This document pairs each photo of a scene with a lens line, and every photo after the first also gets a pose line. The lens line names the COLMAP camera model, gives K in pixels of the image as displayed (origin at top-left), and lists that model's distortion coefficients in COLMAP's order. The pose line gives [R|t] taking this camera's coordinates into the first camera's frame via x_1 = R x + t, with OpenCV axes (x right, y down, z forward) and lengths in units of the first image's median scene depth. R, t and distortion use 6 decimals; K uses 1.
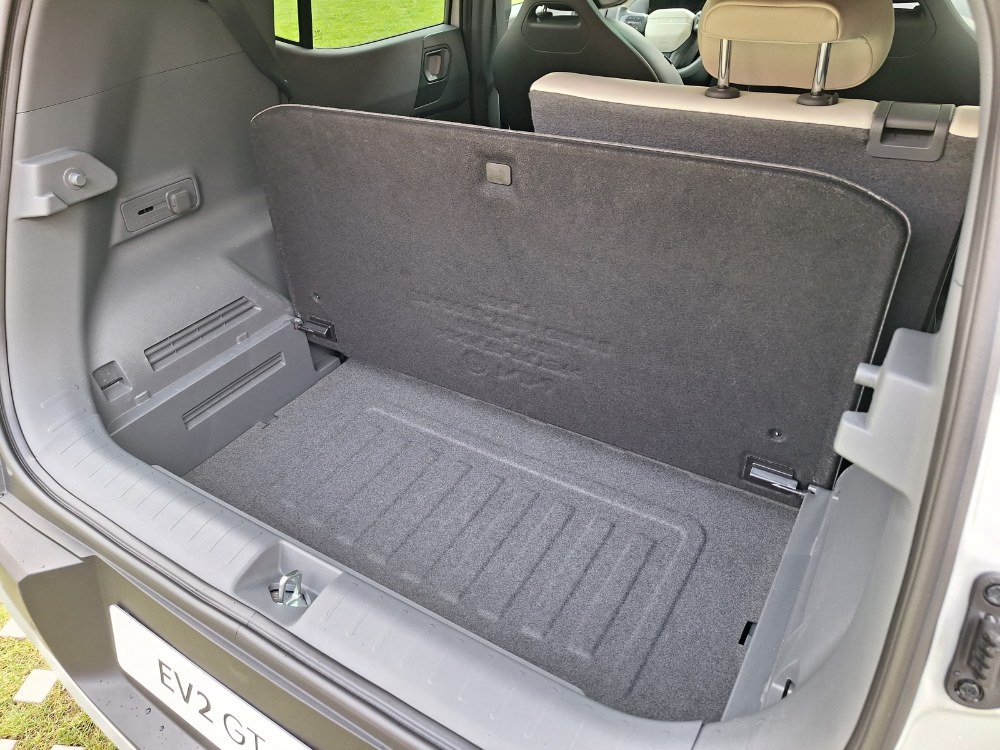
lens RADIAL K [[696.4, 0, 491.5], [0, 696.4, 368.0], [0, 0, 1]] dist [0.026061, -0.027653]
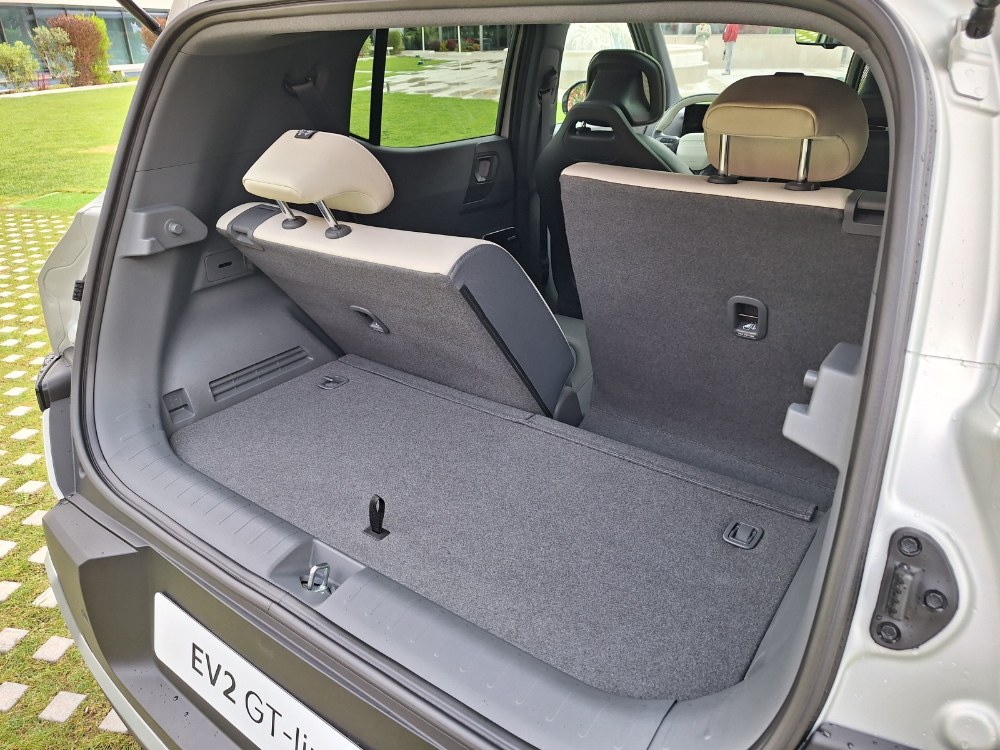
lens RADIAL K [[696.4, 0, 493.0], [0, 696.4, 384.8], [0, 0, 1]] dist [0.026061, -0.027653]
pose [[0.996639, 0.063741, -0.051456, 0.024918], [-0.070253, 0.988121, -0.136683, 0.121675], [0.042132, 0.139838, 0.989278, -0.119580]]
